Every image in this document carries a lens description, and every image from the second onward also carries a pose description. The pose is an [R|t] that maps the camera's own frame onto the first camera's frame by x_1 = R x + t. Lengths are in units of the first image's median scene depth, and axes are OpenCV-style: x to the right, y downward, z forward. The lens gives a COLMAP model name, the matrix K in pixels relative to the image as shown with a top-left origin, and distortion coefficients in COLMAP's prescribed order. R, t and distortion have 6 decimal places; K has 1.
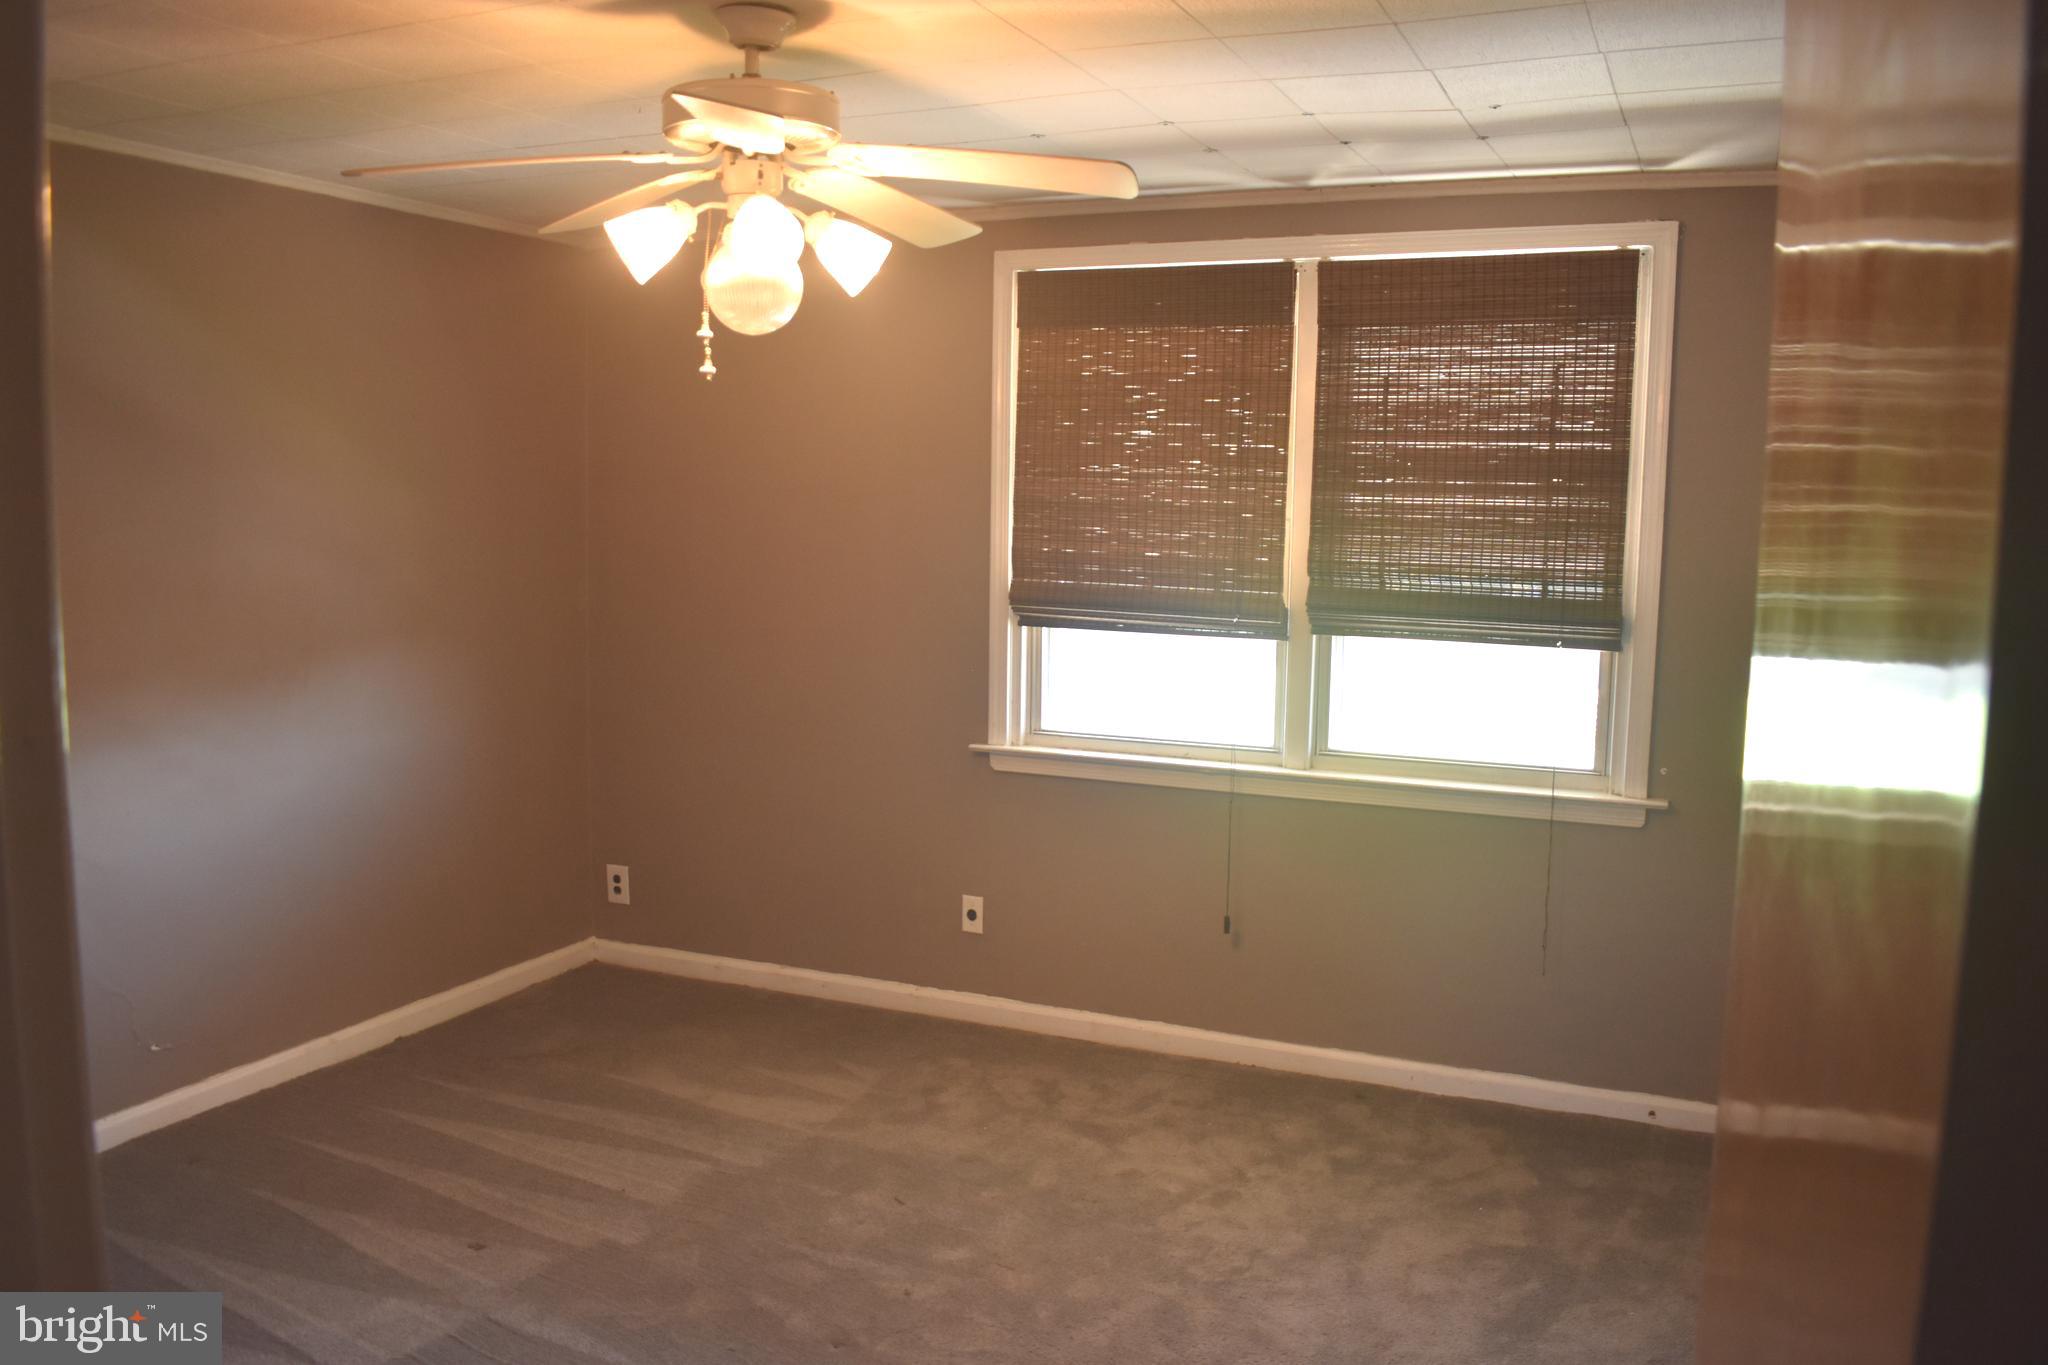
lens RADIAL K [[1589.2, 0, 1025.0], [0, 1589.2, 681.2], [0, 0, 1]] dist [-0.109027, 0.025331]
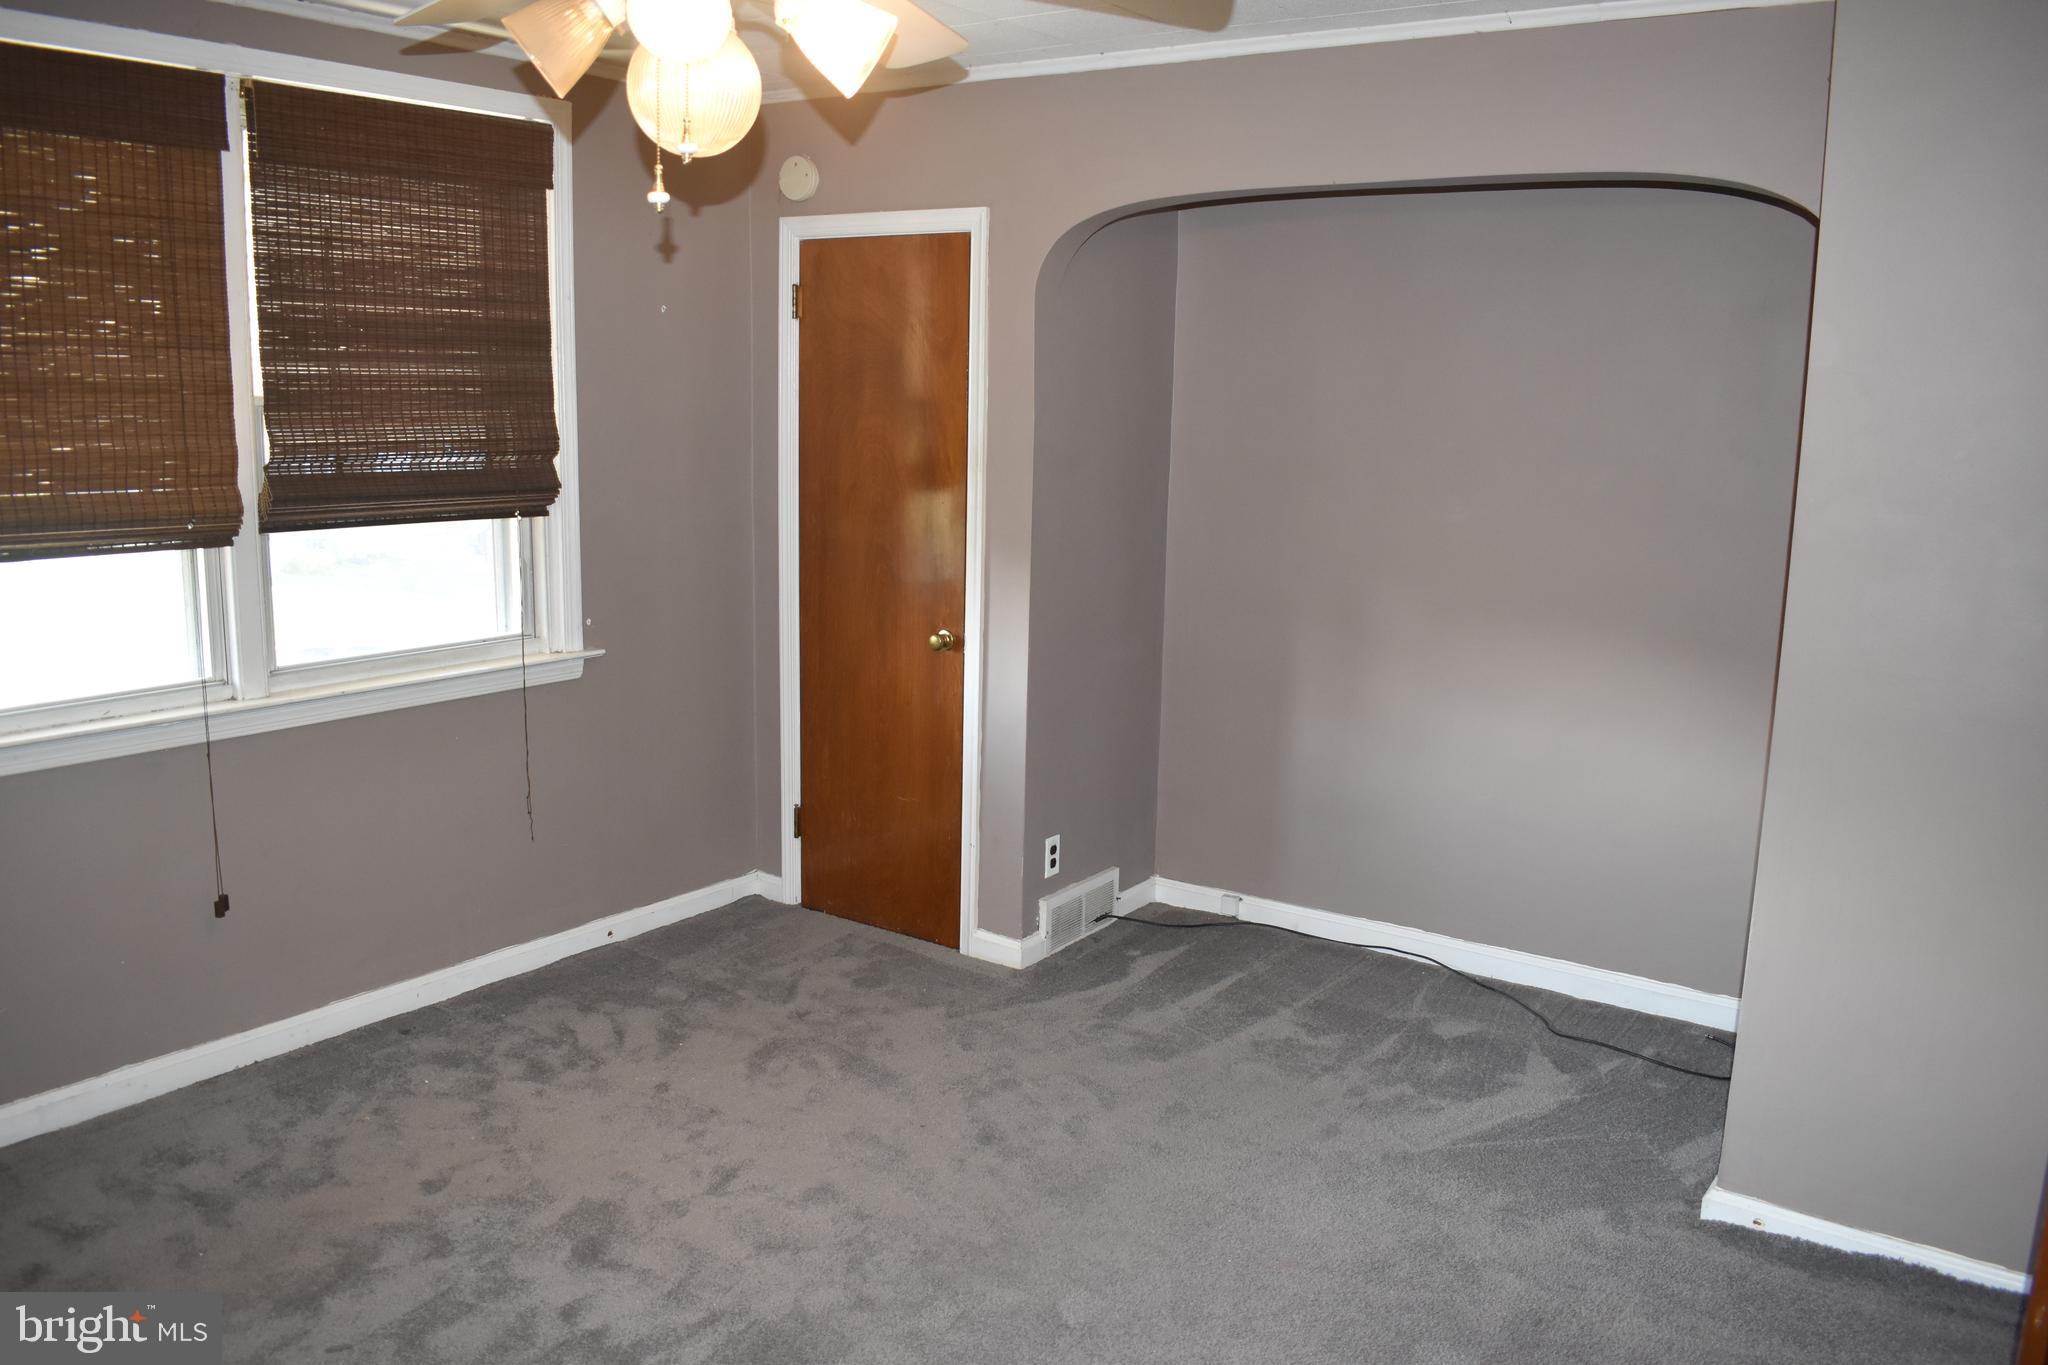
lens RADIAL K [[1589.2, 0, 1091.9], [0, 1589.2, 682.8], [0, 0, 1]] dist [-0.109027, 0.025331]
pose [[0.173408, -0.189003, 0.966544, -0.567613], [0.091869, 0.980238, 0.175198, -0.057215], [-0.980556, 0.058415, 0.187344, 0.442781]]
